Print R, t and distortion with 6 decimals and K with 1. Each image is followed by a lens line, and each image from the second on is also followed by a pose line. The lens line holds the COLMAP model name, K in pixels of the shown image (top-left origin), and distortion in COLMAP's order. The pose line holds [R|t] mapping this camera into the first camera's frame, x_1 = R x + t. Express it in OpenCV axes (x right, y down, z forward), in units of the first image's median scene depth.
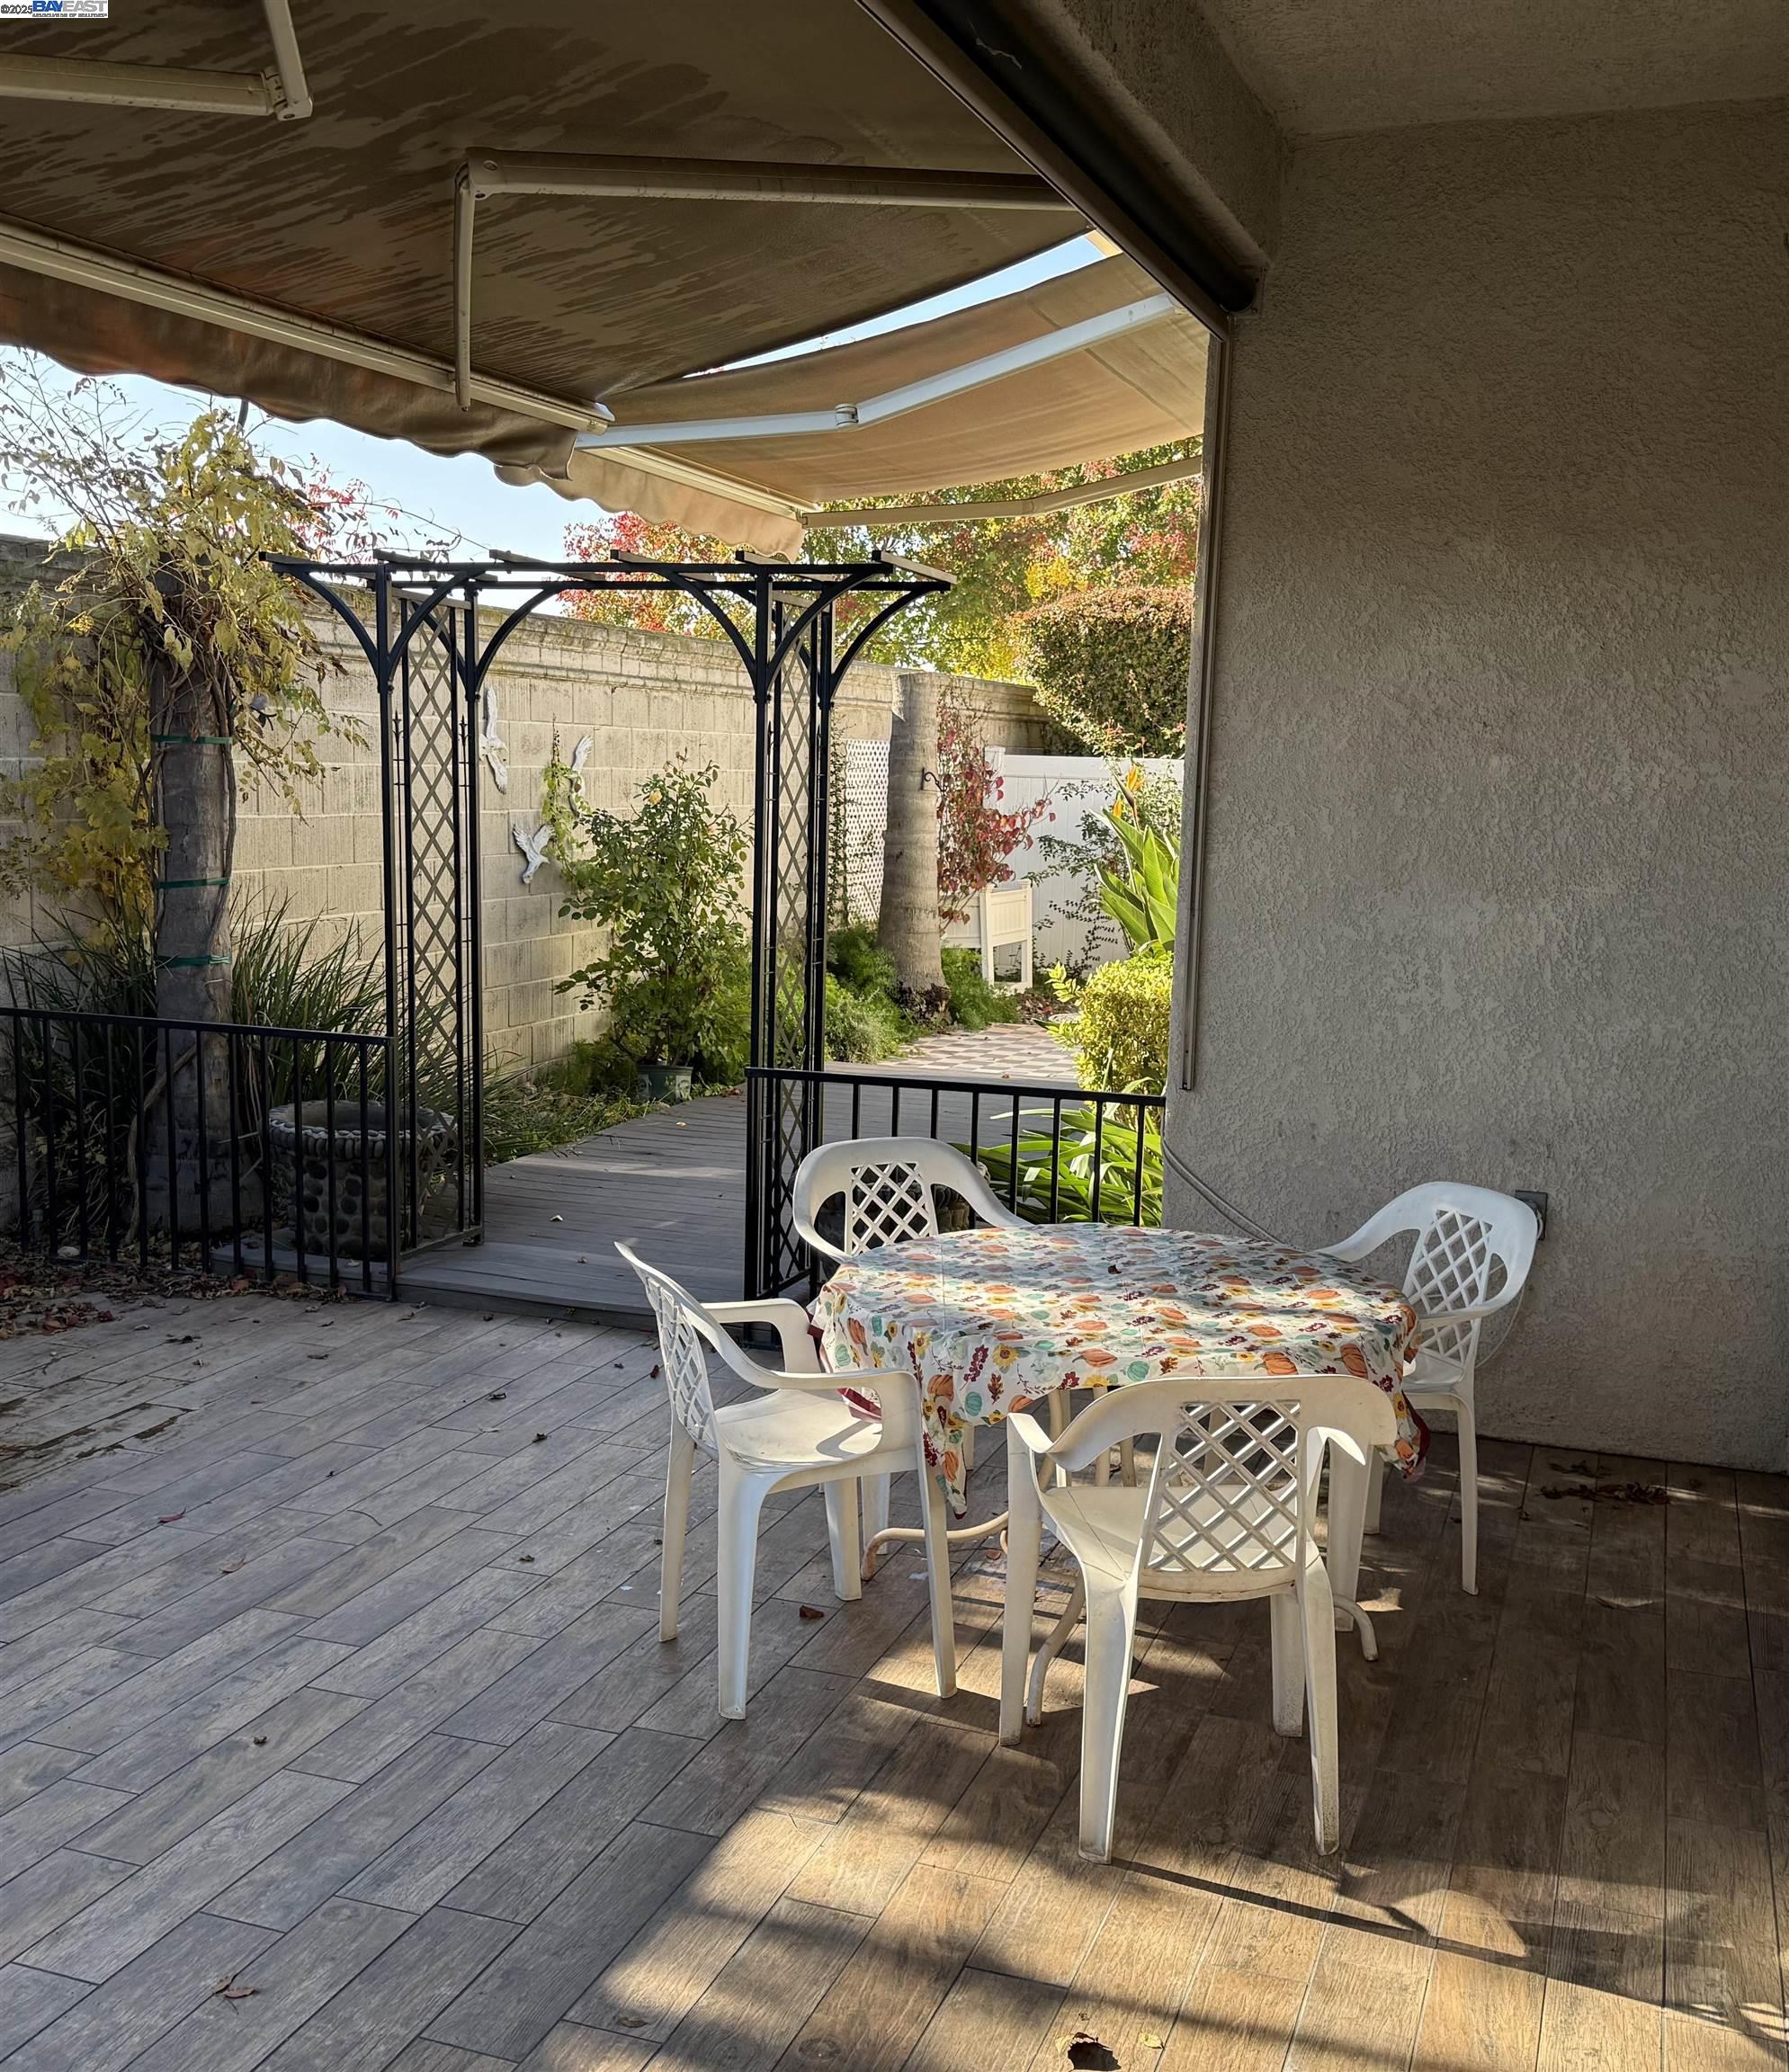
lens RADIAL K [[2075.6, 0, 897.8], [0, 2075.6, 1132.6], [0, 0, 1]] dist [0.194801, -0.457338]
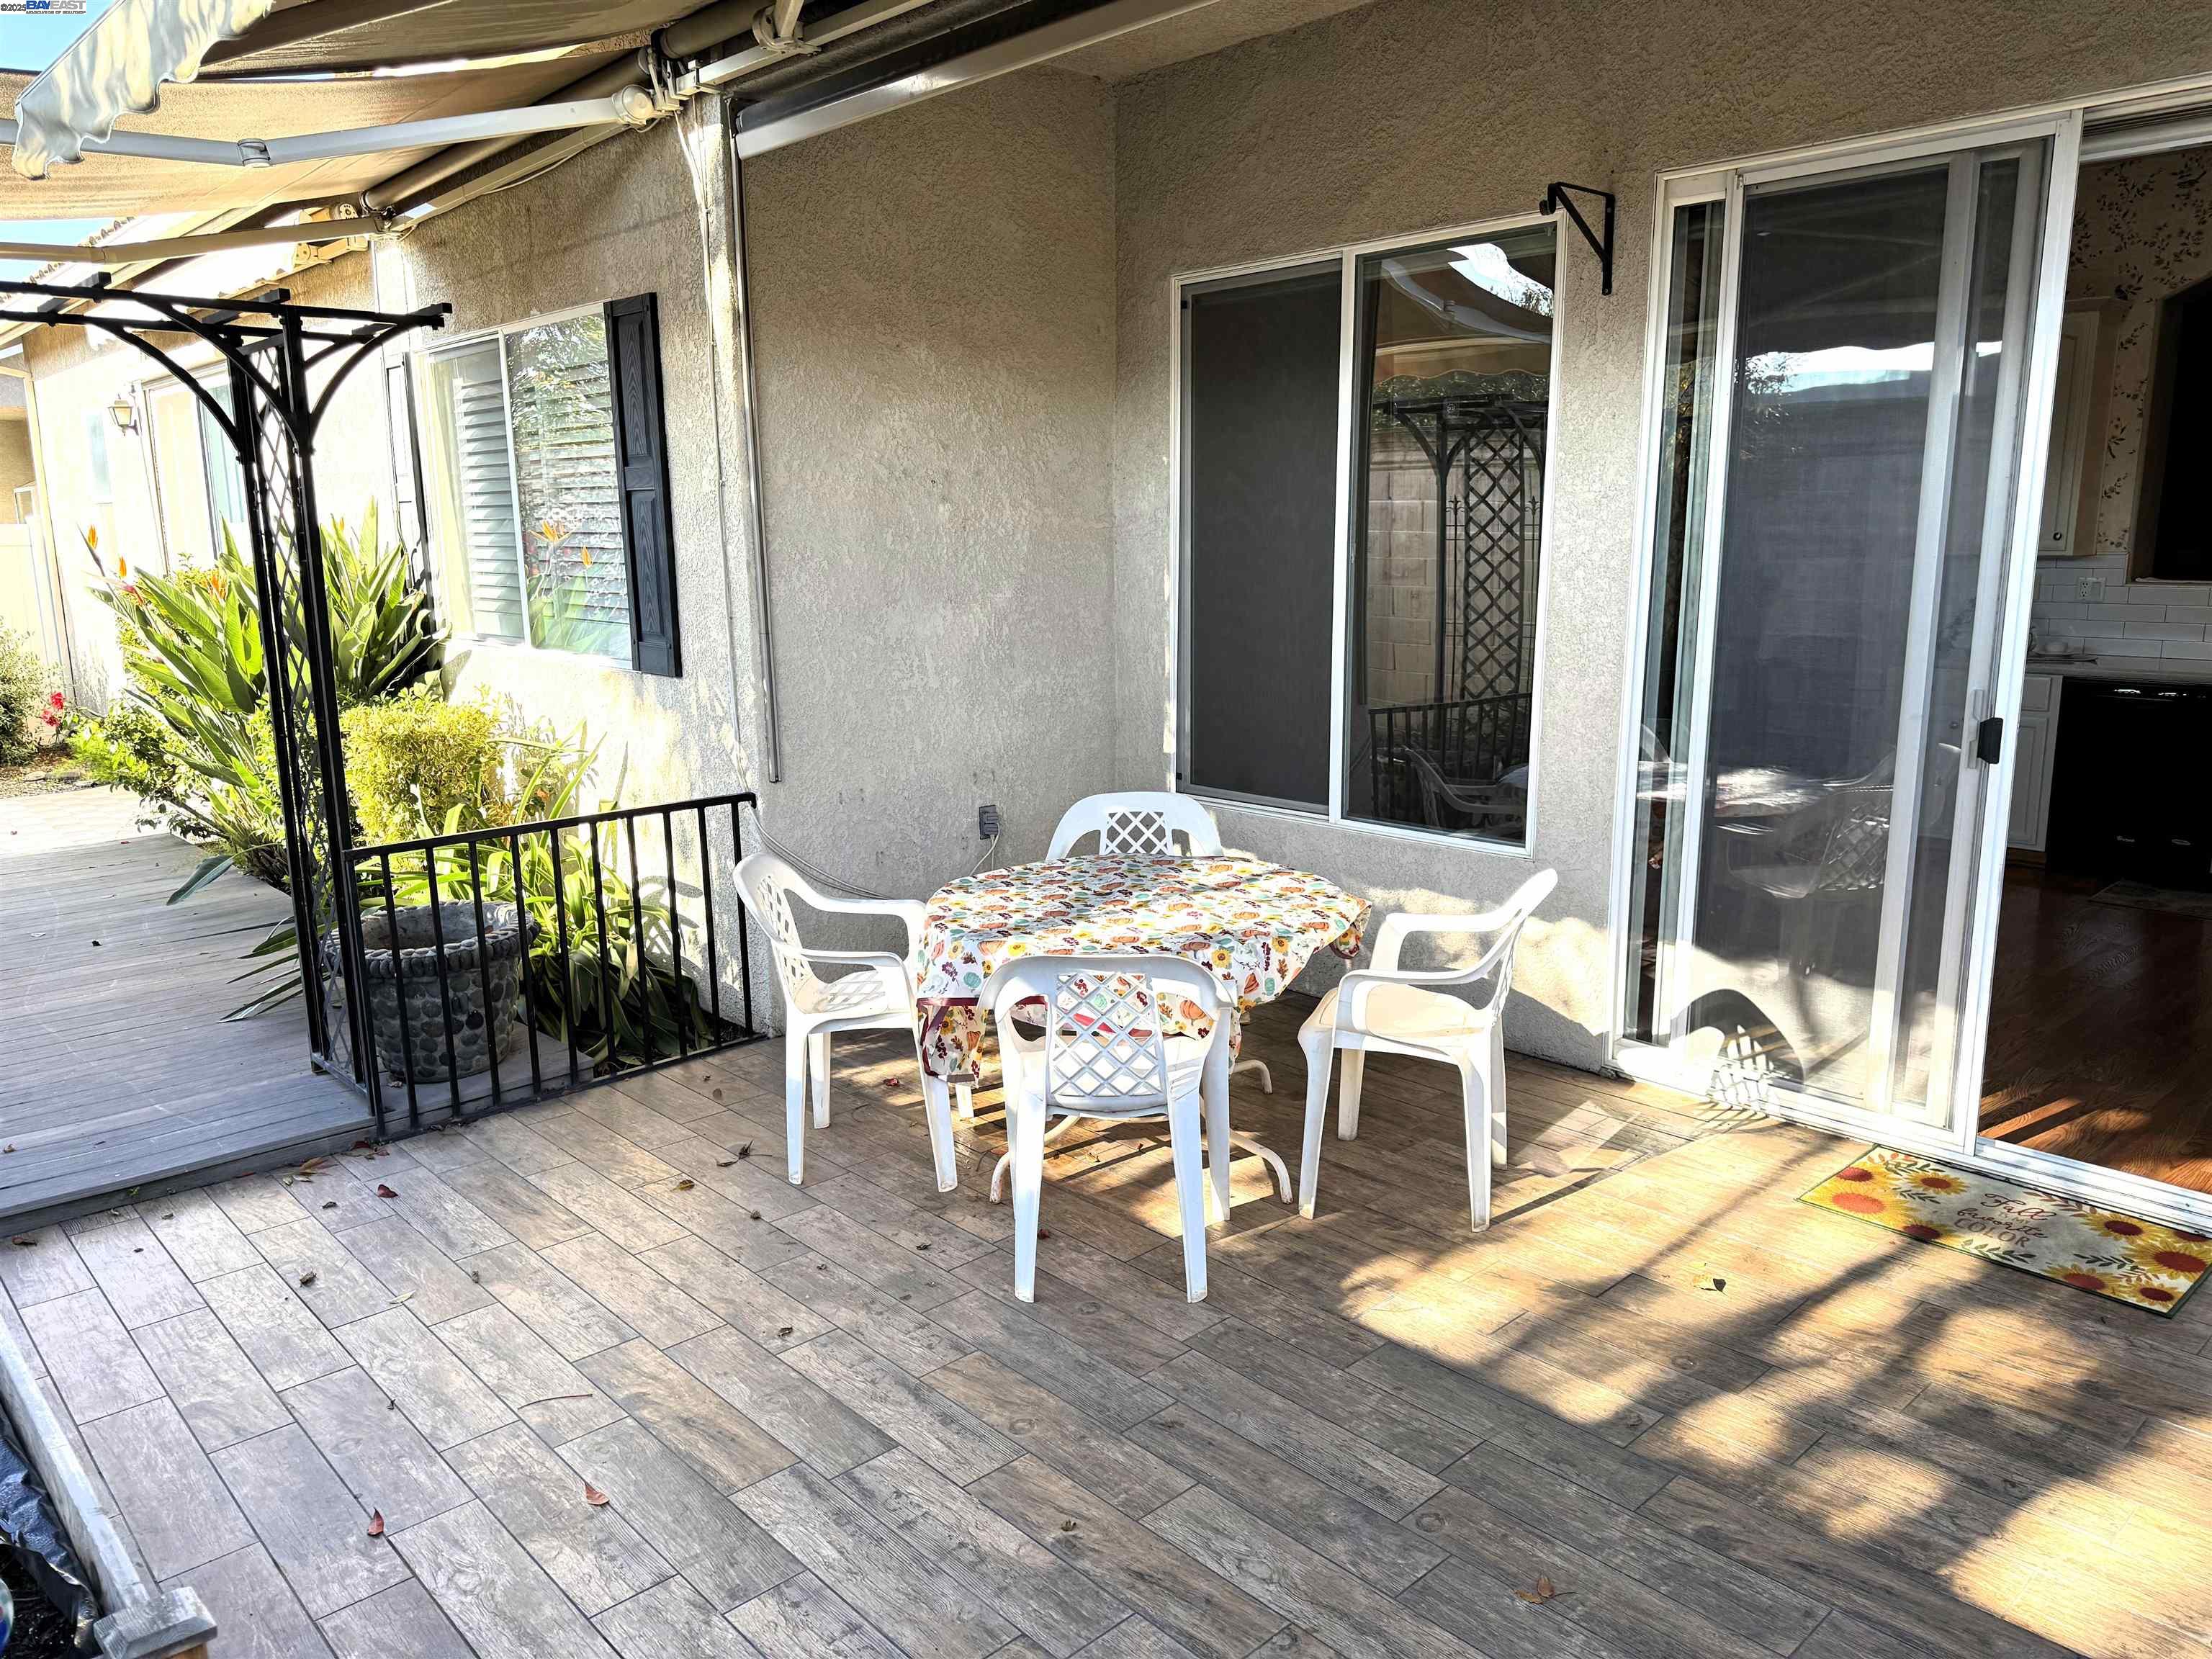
lens RADIAL K [[1548.9, 0, 1106.0], [0, 1548.9, 829.5], [0, 0, 1]] dist [0.186423, -0.359364]
pose [[0.446466, -0.199239, 0.872337, -0.635712], [0.176249, 0.975378, 0.132569, -0.088397], [-0.877271, 0.094561, 0.470589, 0.446713]]
